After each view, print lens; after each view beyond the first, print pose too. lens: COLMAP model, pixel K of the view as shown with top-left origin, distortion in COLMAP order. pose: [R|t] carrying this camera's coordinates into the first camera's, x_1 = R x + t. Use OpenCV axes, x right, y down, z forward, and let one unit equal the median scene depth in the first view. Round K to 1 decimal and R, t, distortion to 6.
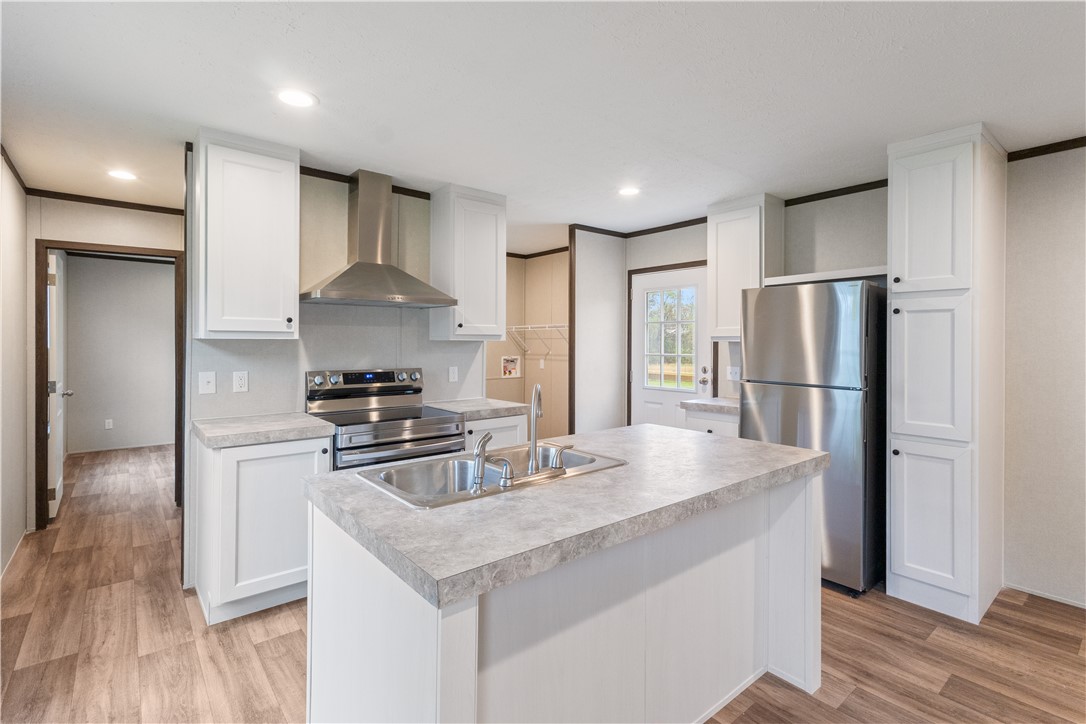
lens RADIAL K [[514.2, 0, 541.4], [0, 514.2, 333.9], [0, 0, 1]] dist [0.000813, 0.000543]
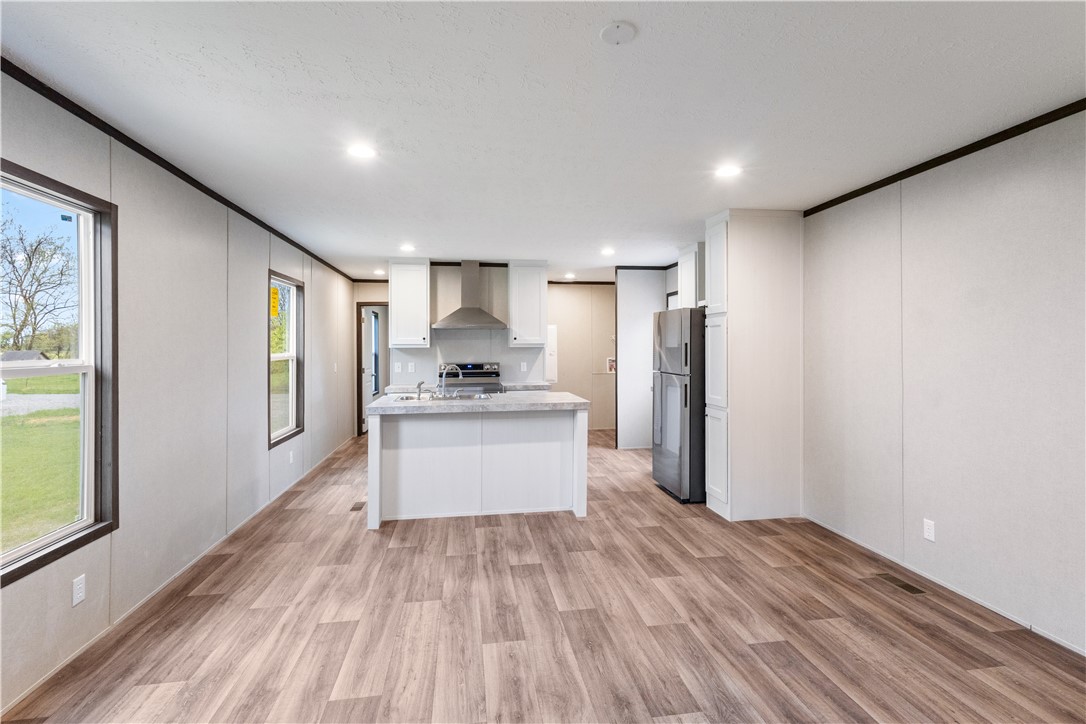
lens RADIAL K [[505.9, 0, 544.0], [0, 505.9, 347.2], [0, 0, 1]] dist [0.002017, 0.000475]
pose [[0.861001, -0.009669, -0.508512, 0.888870], [0.017604, 0.999787, 0.010796, -0.004365], [0.508299, -0.018247, 0.860987, -0.495374]]
